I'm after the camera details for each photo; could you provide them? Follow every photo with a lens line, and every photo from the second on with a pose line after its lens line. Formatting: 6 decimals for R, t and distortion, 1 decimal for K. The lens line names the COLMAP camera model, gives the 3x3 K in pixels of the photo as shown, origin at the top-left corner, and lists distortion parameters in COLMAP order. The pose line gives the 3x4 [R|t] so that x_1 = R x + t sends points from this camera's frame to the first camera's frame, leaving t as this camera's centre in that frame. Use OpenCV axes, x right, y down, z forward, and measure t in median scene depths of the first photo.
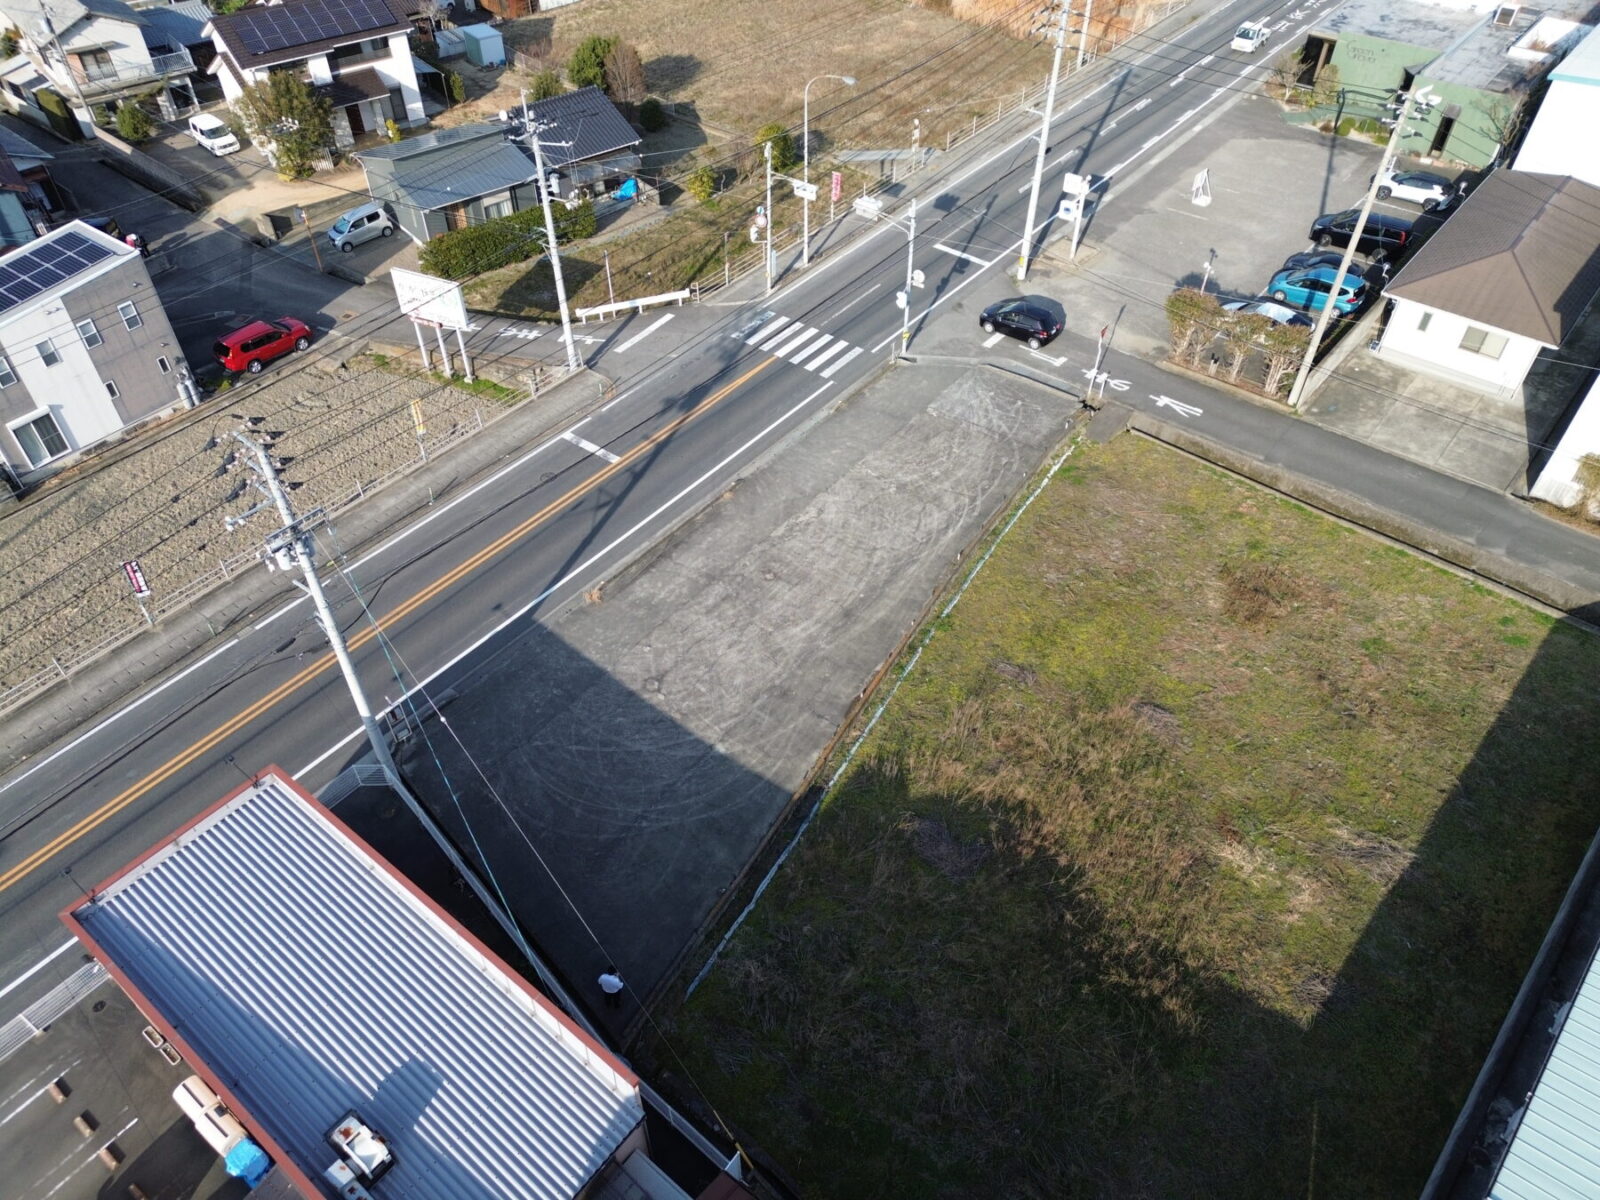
lens RADIAL K [[1129.2, 0, 791.7], [0, 1129.2, 597.9], [0, 0, 1]] dist [0.068335, -0.054725]
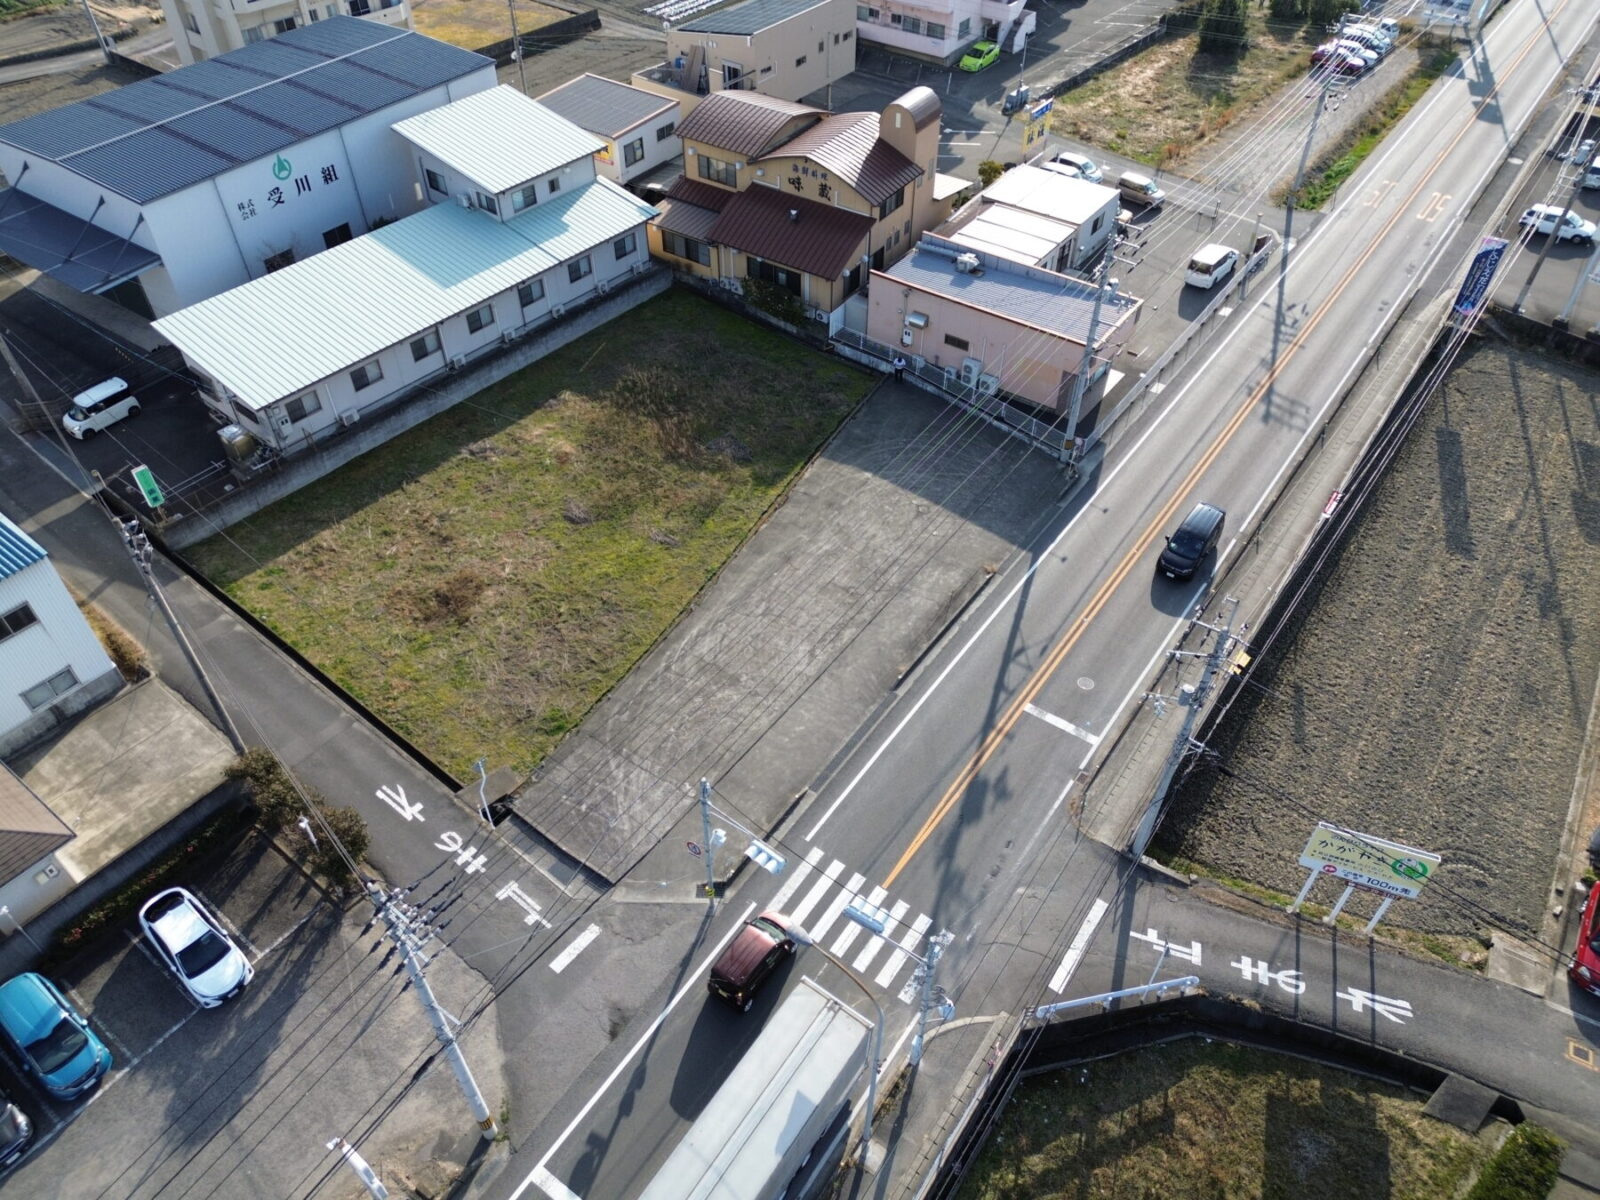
lens RADIAL K [[1129.2, 0, 791.7], [0, 1129.2, 597.9], [0, 0, 1]] dist [0.068335, -0.054725]
pose [[-0.999144, 0.029876, -0.028600, 0.067964], [-0.027687, 0.030554, 0.999150, -1.043257], [0.030724, 0.999087, -0.029701, 0.894254]]
